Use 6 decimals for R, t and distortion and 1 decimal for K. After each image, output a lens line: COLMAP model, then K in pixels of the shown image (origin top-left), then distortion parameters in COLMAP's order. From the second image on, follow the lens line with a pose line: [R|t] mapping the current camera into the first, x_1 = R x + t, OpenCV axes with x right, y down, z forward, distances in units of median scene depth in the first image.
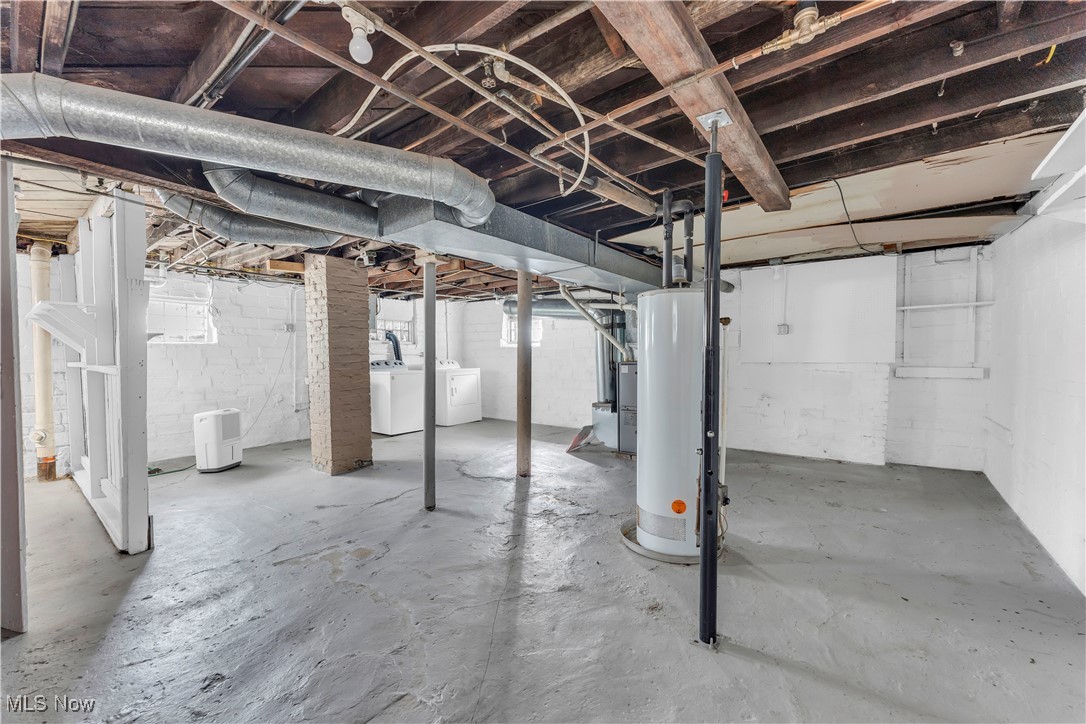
lens RADIAL K [[439.7, 0, 538.3], [0, 439.7, 363.9], [0, 0, 1]] dist [0.001638, 0.000209]
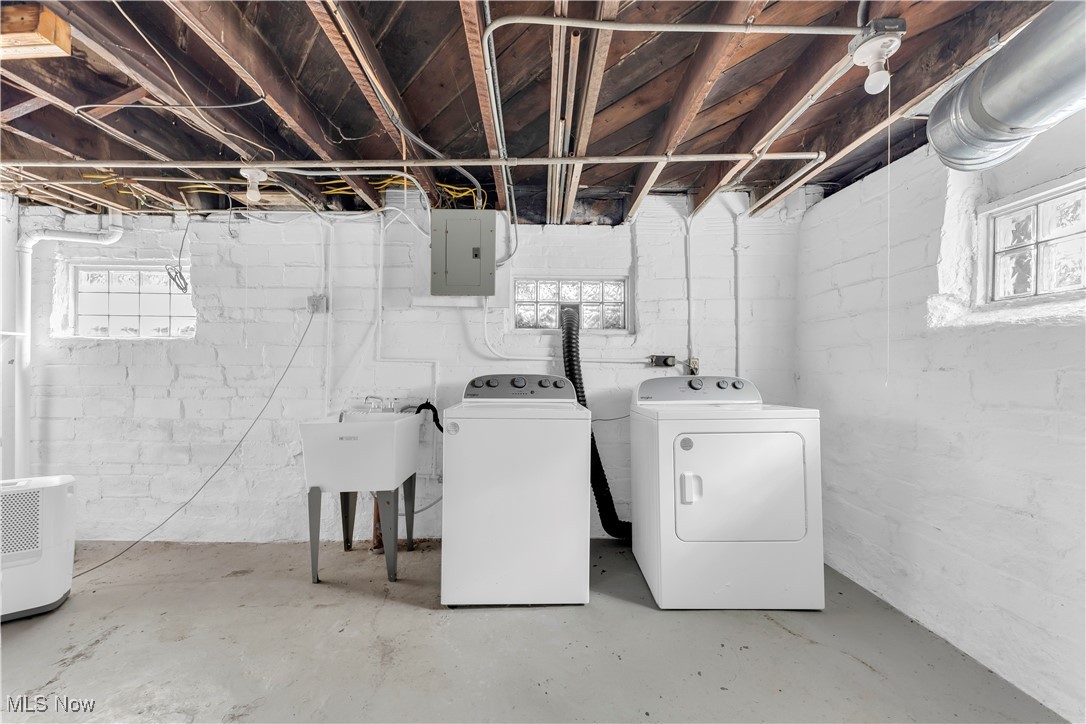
lens RADIAL K [[439.7, 0, 539.5], [0, 439.7, 362.2], [0, 0, 1]] dist [0.001638, 0.000209]
pose [[0.618605, 0.000546, -0.785702, -0.038918], [-0.021159, 0.999649, -0.015964, -0.016987], [0.785417, 0.026500, 0.618399, 0.952501]]
